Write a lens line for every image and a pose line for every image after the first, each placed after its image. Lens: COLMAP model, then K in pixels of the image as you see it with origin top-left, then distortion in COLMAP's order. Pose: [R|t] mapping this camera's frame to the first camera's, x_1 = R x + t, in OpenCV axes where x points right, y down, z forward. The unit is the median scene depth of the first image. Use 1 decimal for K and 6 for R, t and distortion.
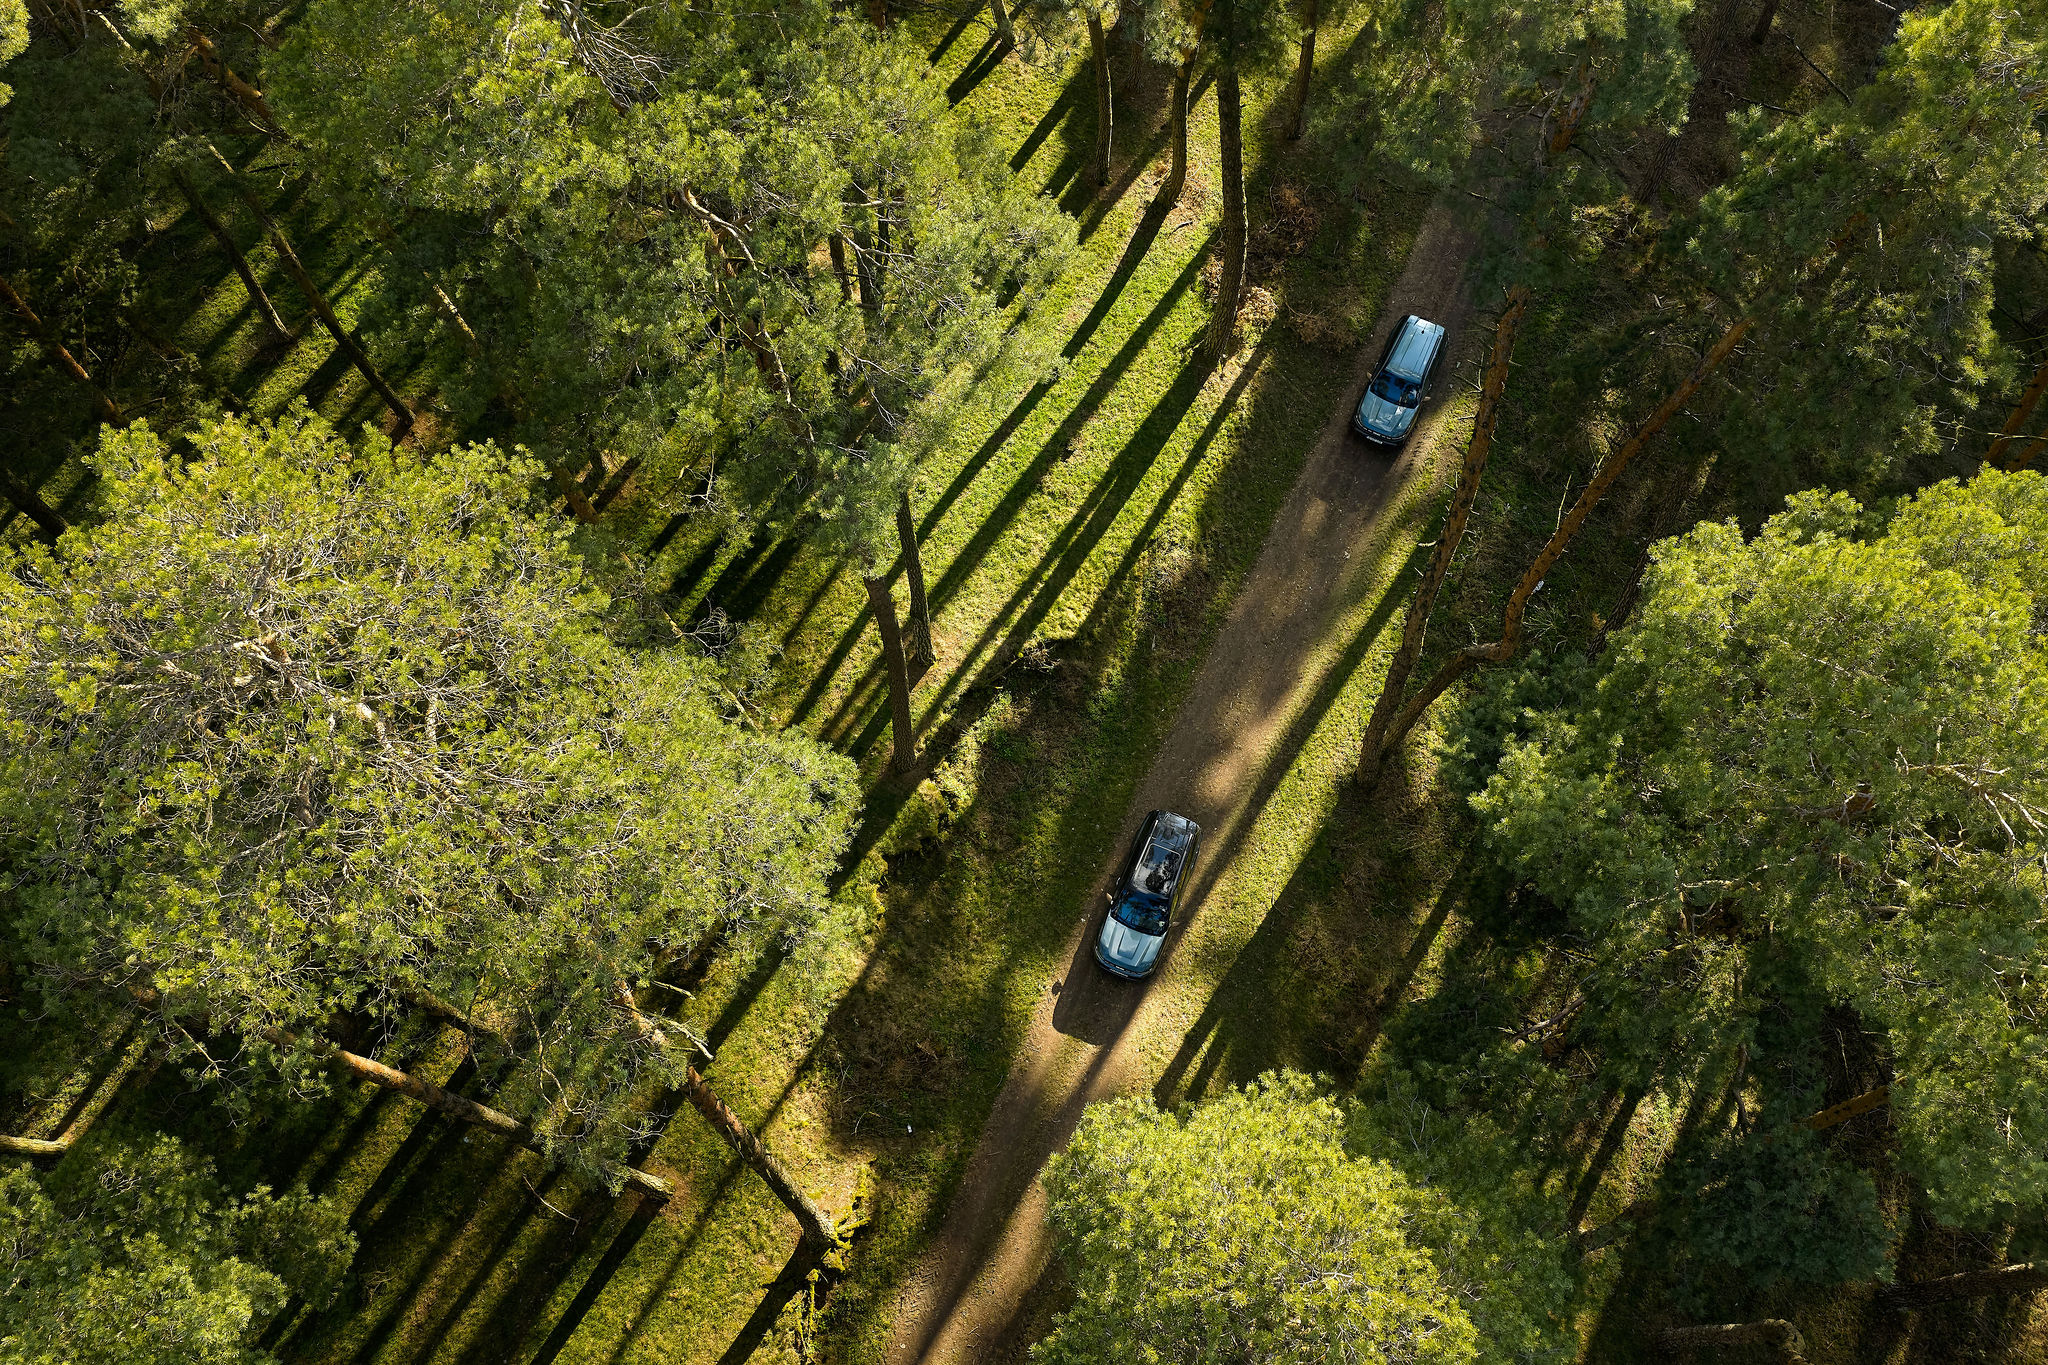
lens RADIAL K [[1691.3, 0, 1005.4], [0, 1691.3, 666.9], [0, 0, 1]] dist [0.017339, -0.020270]
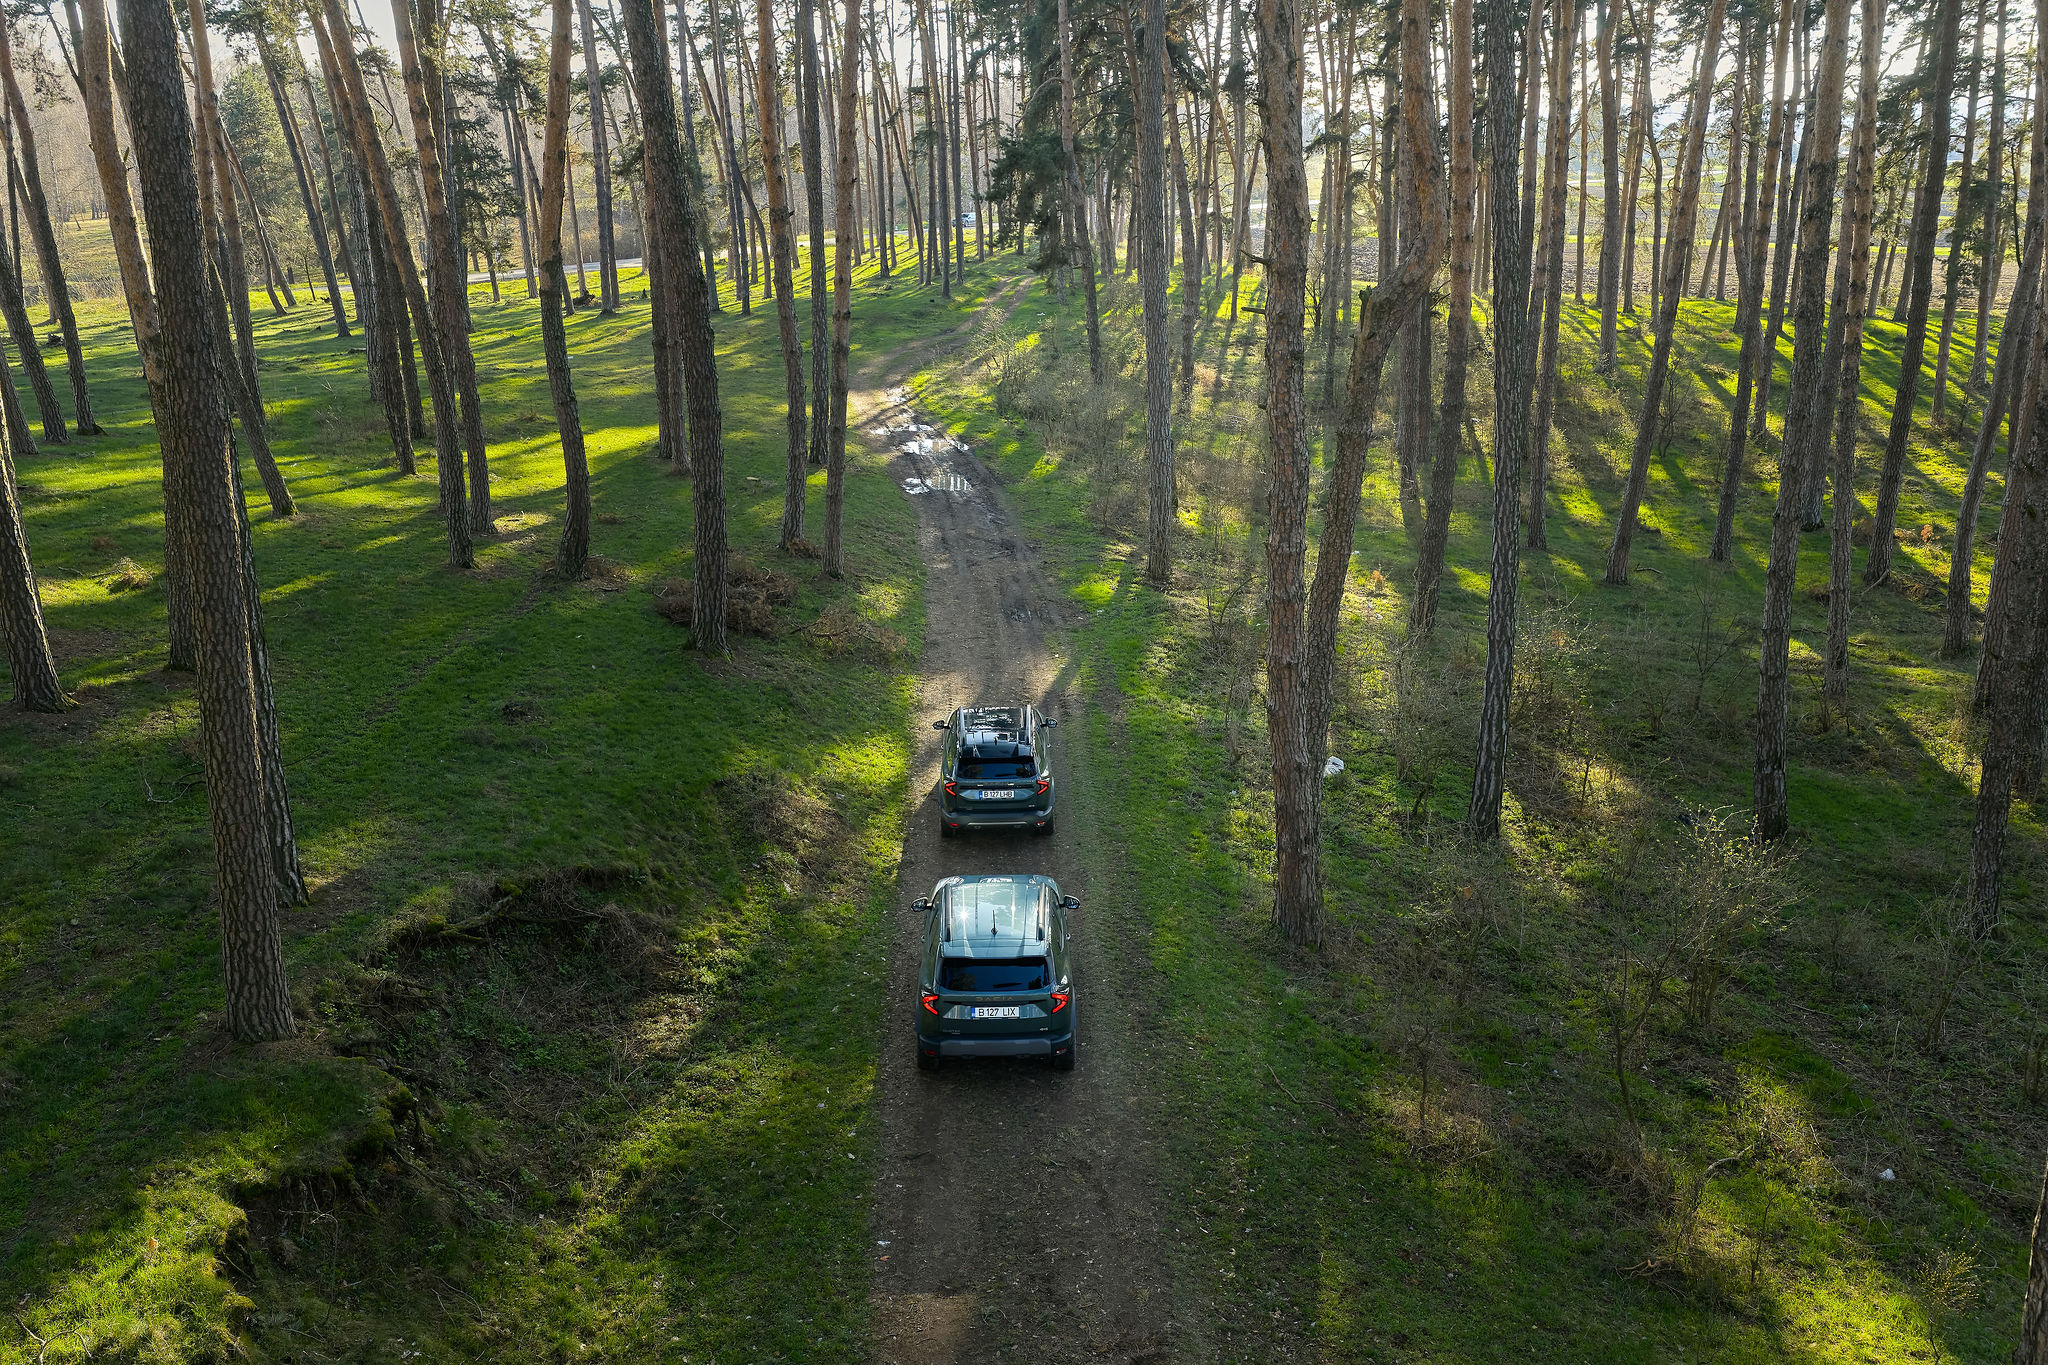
lens RADIAL K [[1691.3, 0, 1021.3], [0, 1691.3, 682.3], [0, 0, 1]] dist [0.017339, -0.020270]
pose [[0.879161, -0.147902, 0.452992, -0.077620], [0.442311, 0.606984, -0.660251, 0.358600], [-0.177307, 0.780830, 0.599055, 0.776157]]
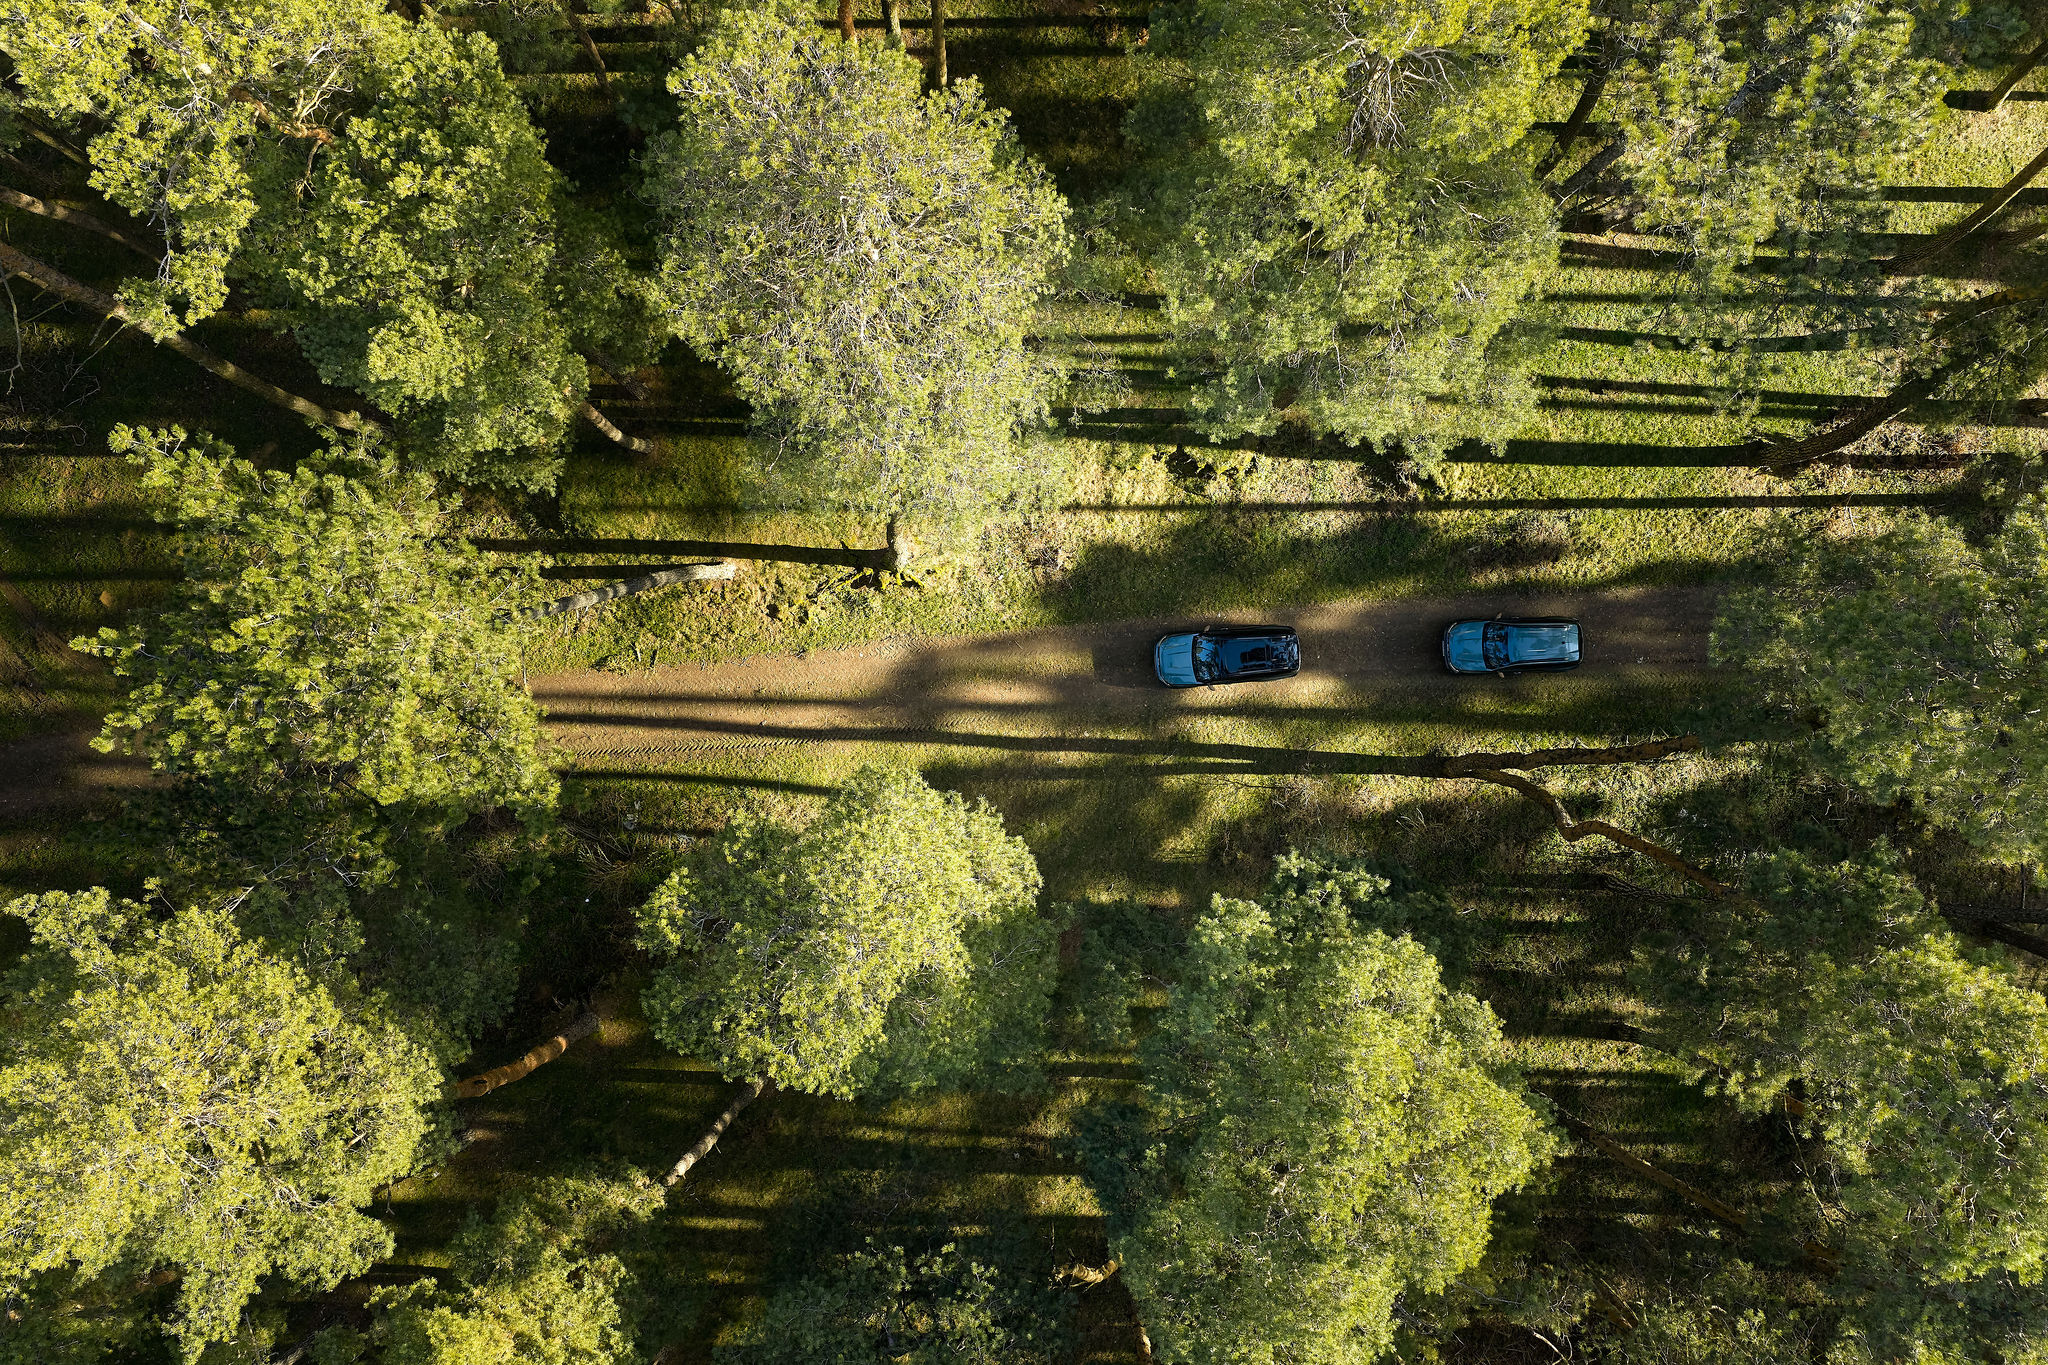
lens RADIAL K [[1691.3, 0, 1016.1], [0, 1691.3, 680.9], [0, 0, 1]] dist [0.017339, -0.020270]
pose [[0.495681, 0.868436, 0.010901, 0.002531], [-0.803751, 0.453932, 0.384616, -0.192631], [0.329066, -0.199409, 0.923012, -0.177568]]
